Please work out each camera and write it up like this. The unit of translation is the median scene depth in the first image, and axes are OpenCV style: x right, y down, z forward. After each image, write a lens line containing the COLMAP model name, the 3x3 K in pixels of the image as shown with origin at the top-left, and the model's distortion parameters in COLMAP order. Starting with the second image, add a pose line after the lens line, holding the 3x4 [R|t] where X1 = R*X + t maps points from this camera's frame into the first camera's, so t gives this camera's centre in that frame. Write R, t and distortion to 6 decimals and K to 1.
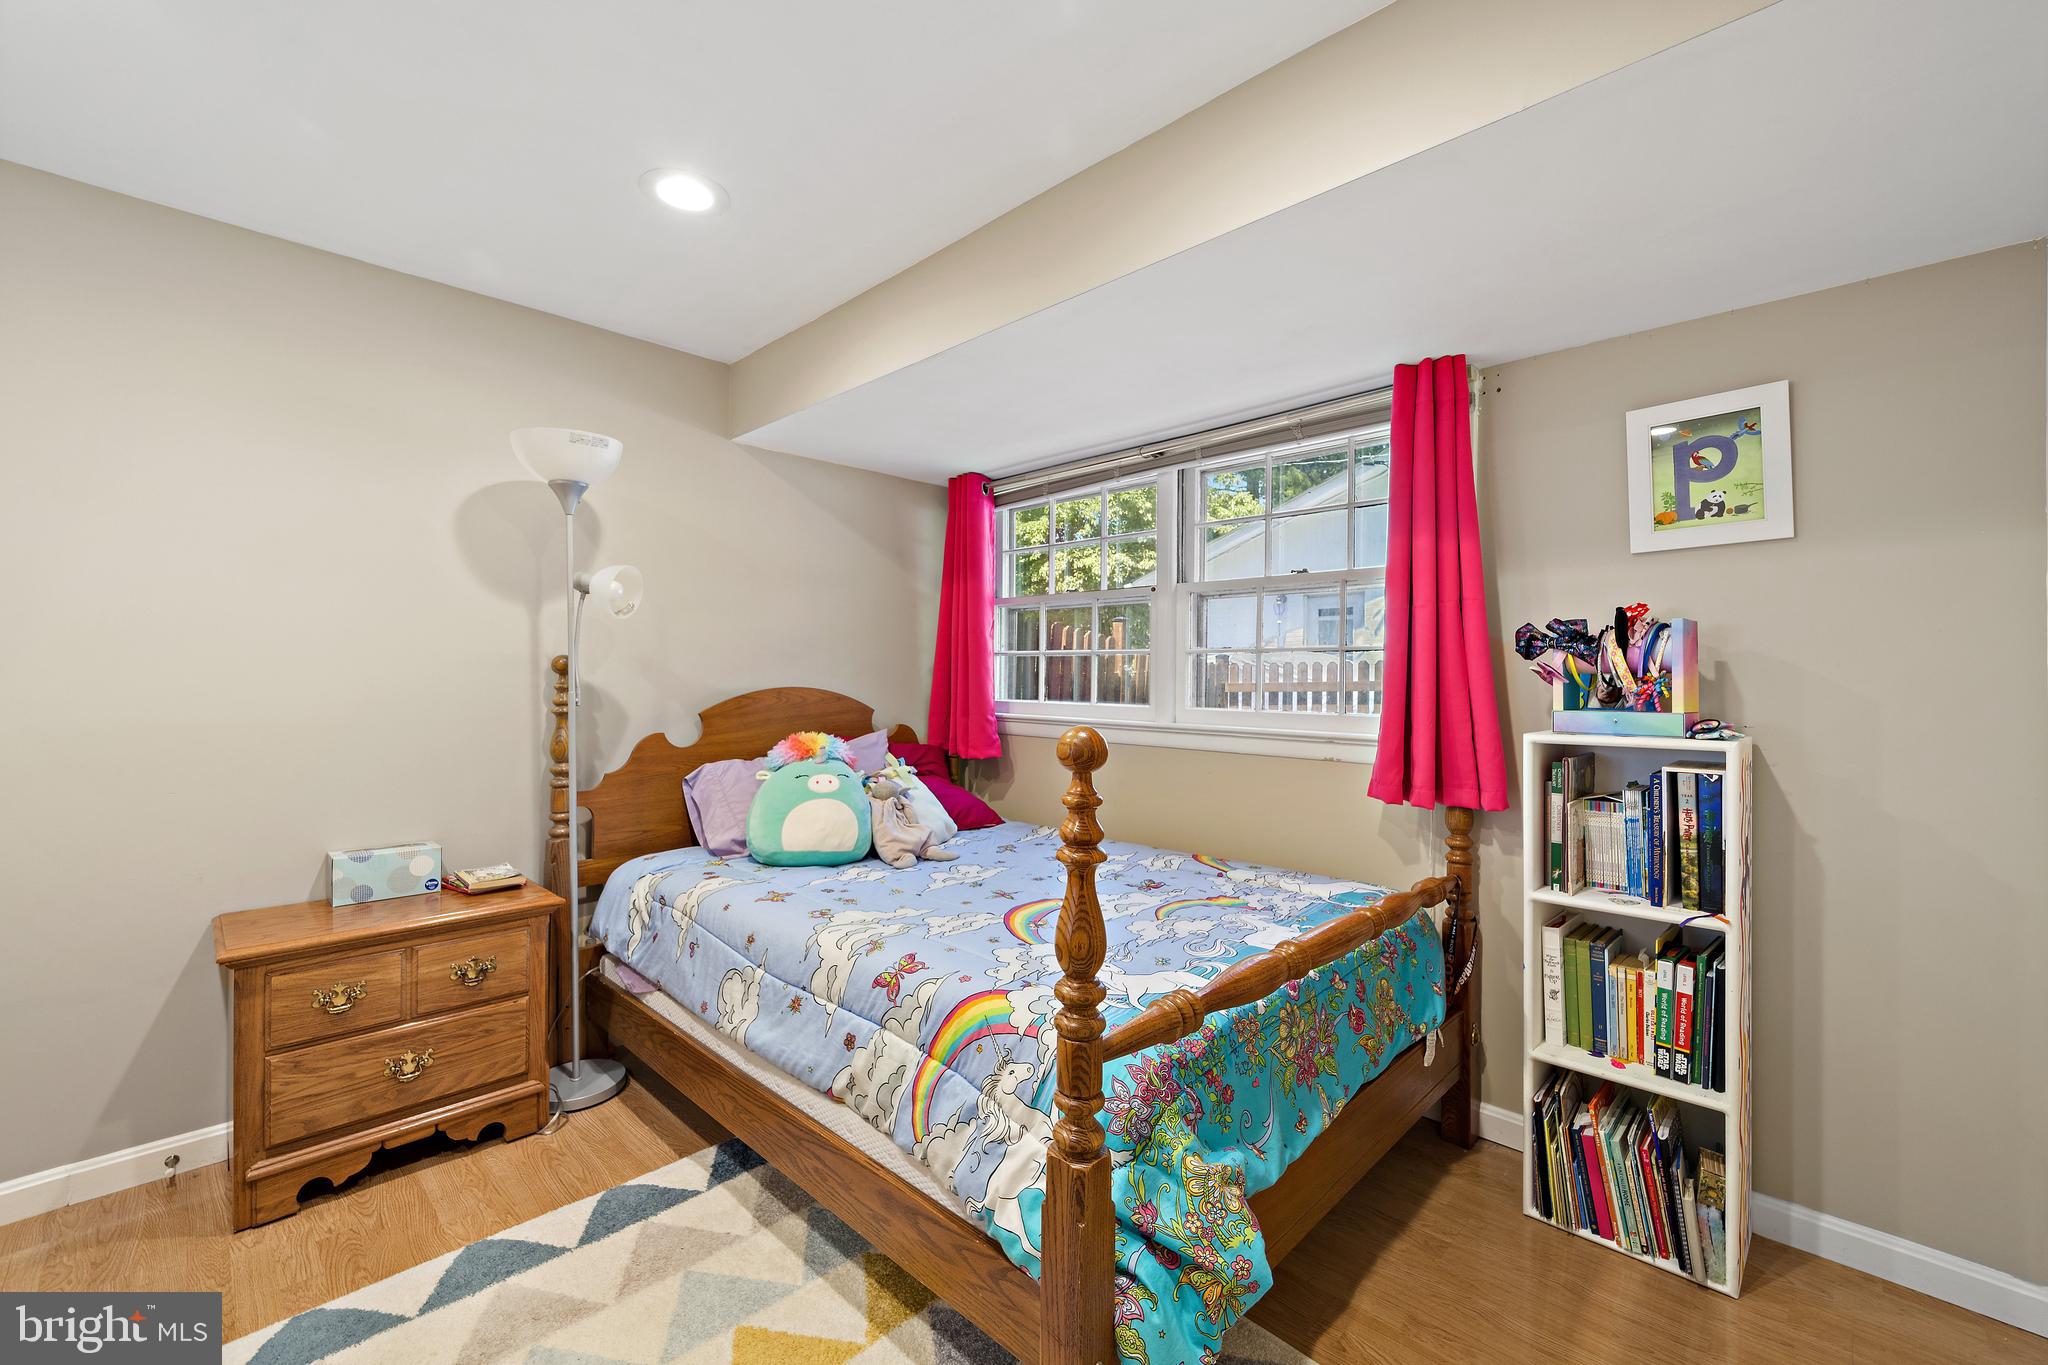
lens RADIAL K [[857.7, 0, 1061.8], [0, 857.7, 664.0], [0, 0, 1]] dist [-0.008952, -0.000141]
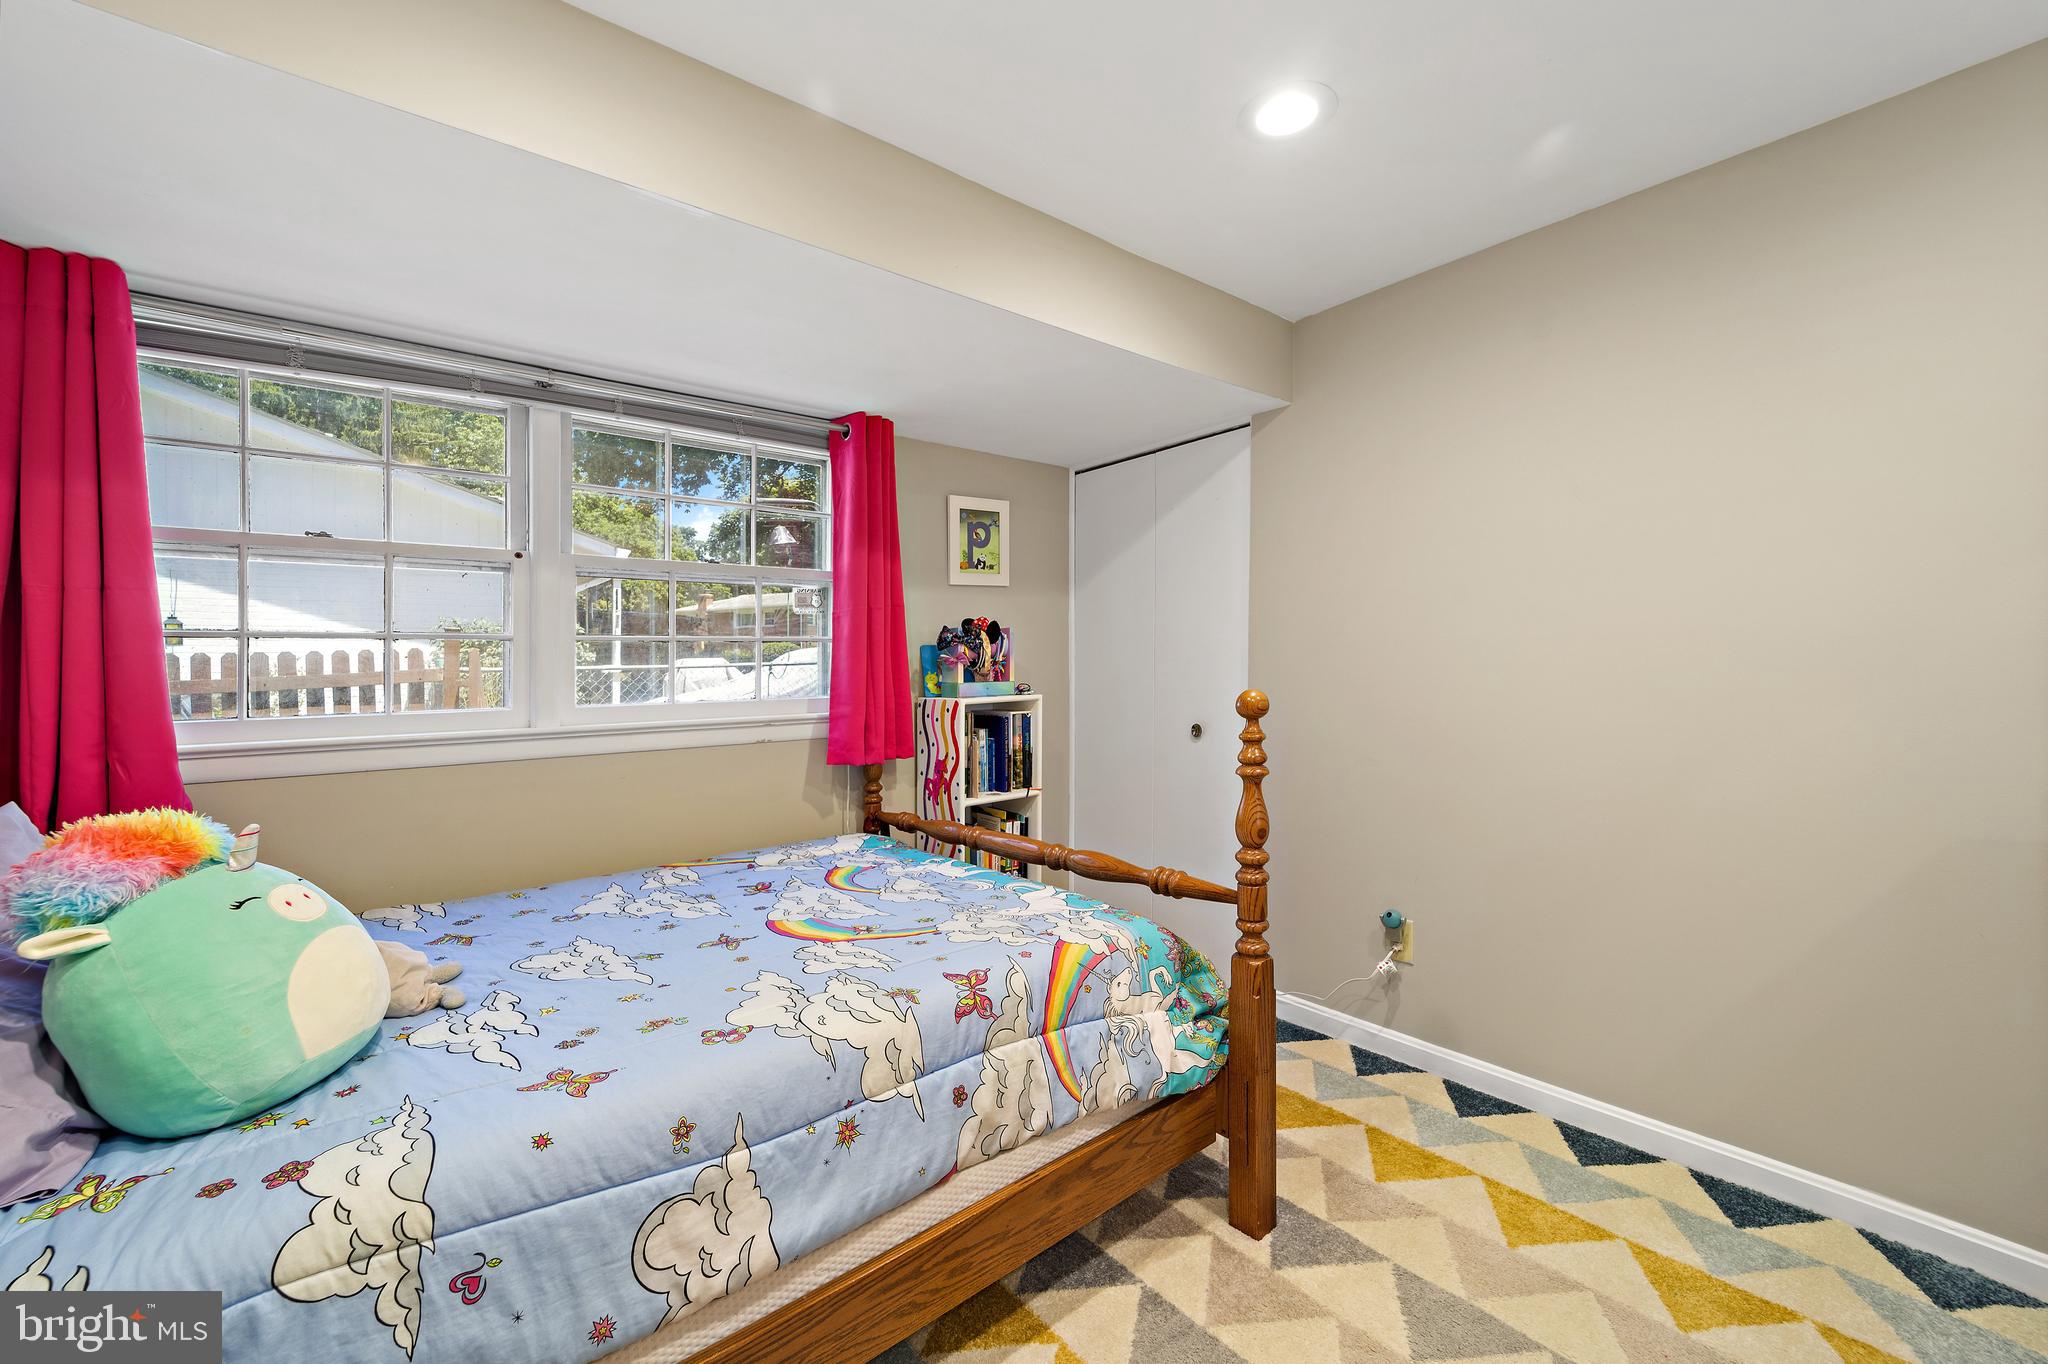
lens RADIAL K [[848.0, 0, 1021.8], [0, 848.0, 635.5], [0, 0, 1]] dist [-0.004502, -0.000522]
pose [[0.105732, 0.021257, 0.994167, -0.962188], [-0.000723, 0.999773, -0.021299, 0.000282], [-0.994394, 0.001533, 0.105724, 0.748478]]
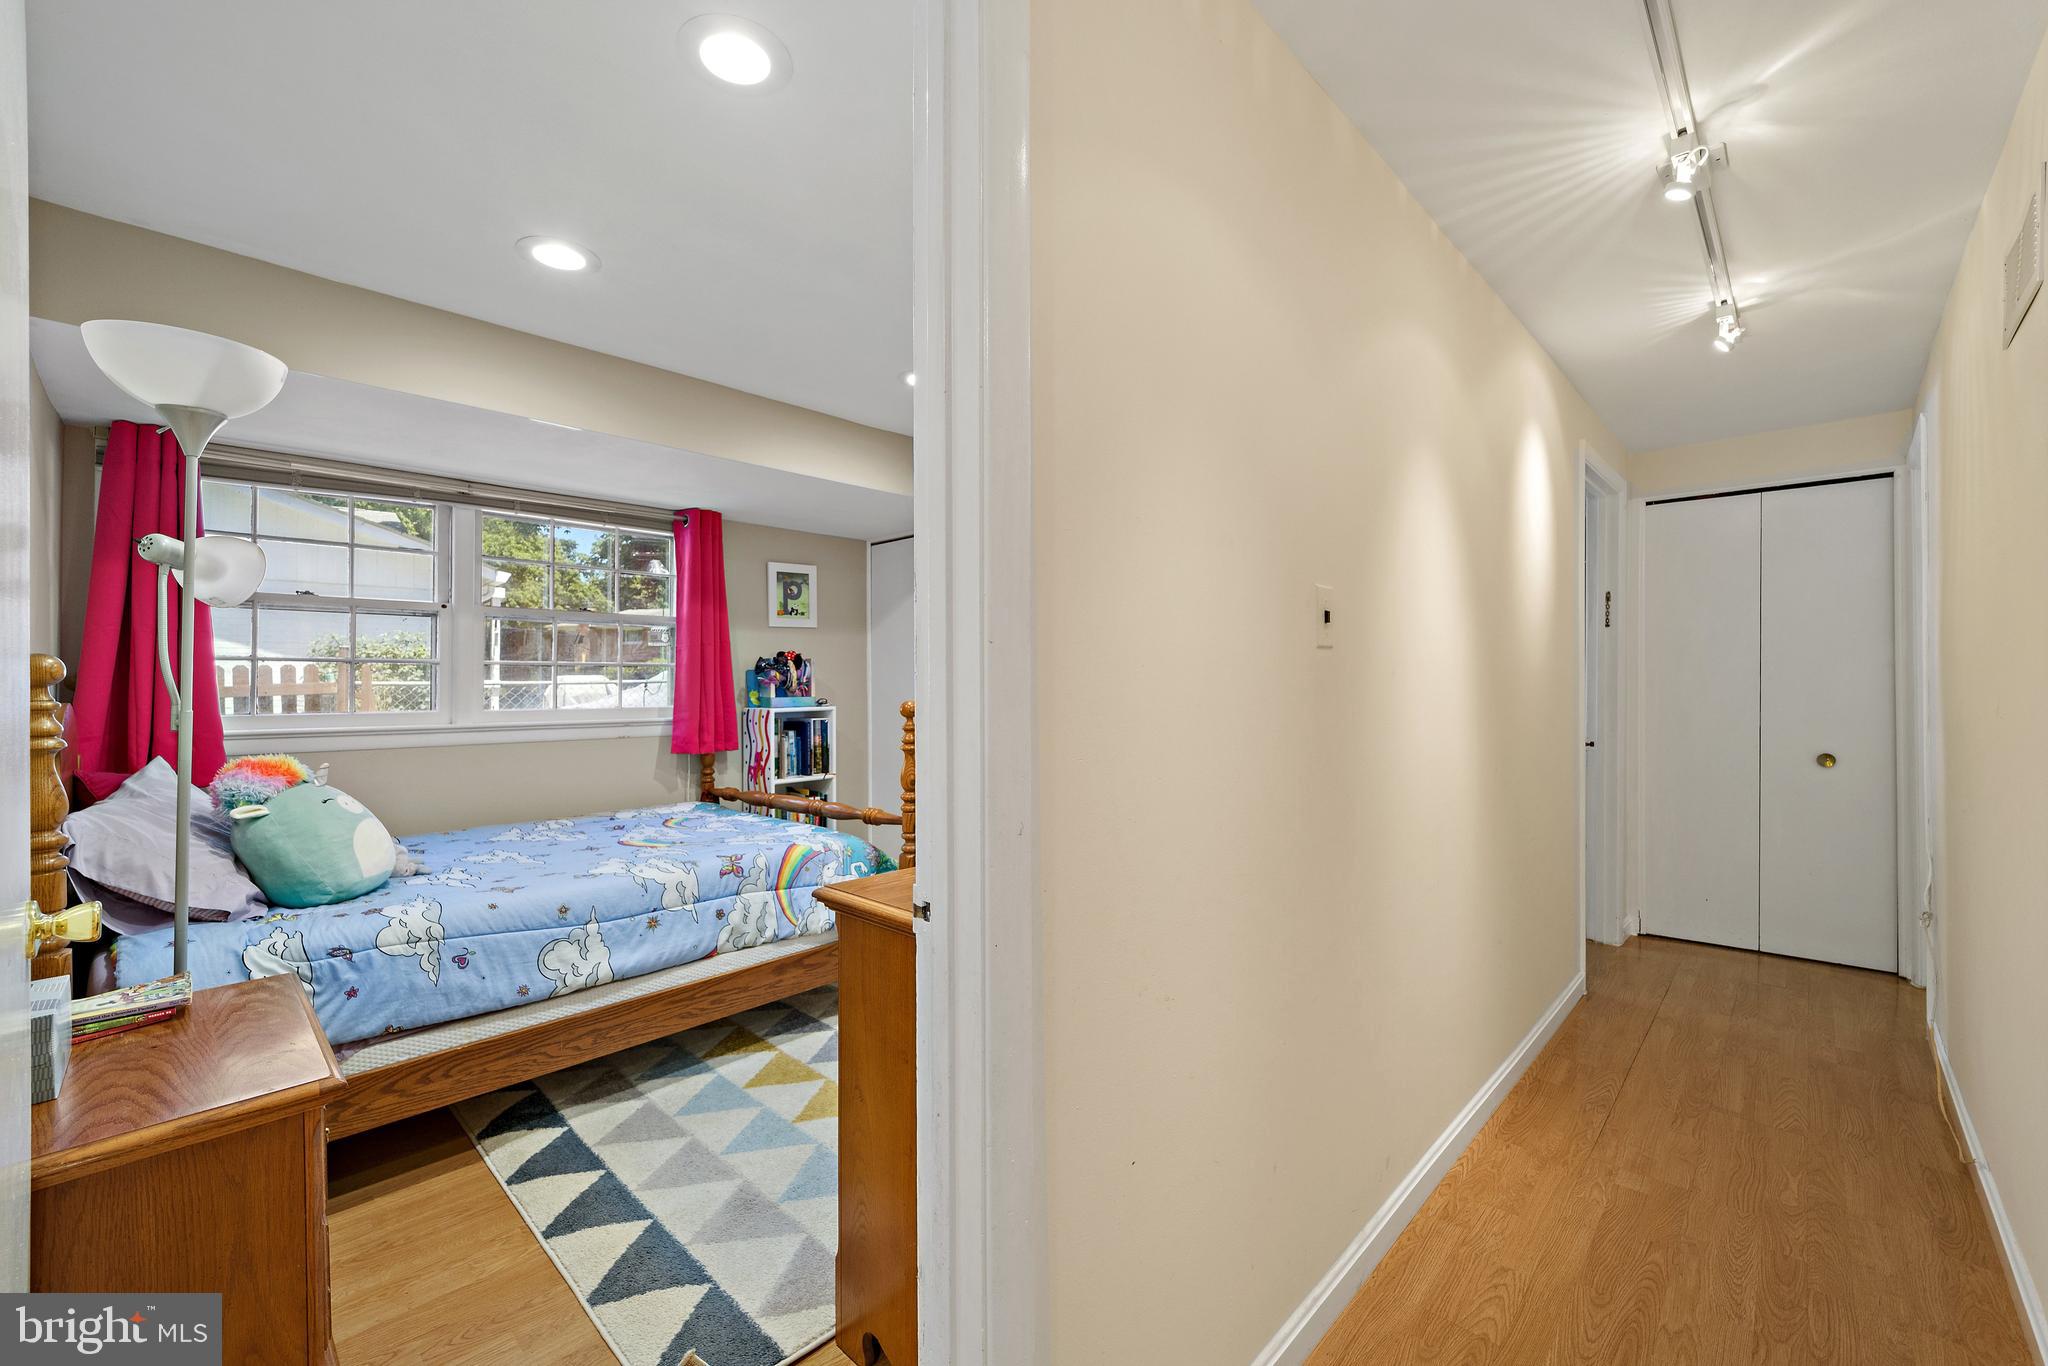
lens RADIAL K [[820.2, 0, 1024.0], [0, 820.2, 683.0], [0, 0, 1]] dist [-0.002494, -0.000273]
pose [[-0.026151, -0.009437, 0.999613, -1.583320], [-0.014598, 0.999852, 0.009057, -0.012322], [-0.999551, -0.014355, -0.026285, 0.420999]]
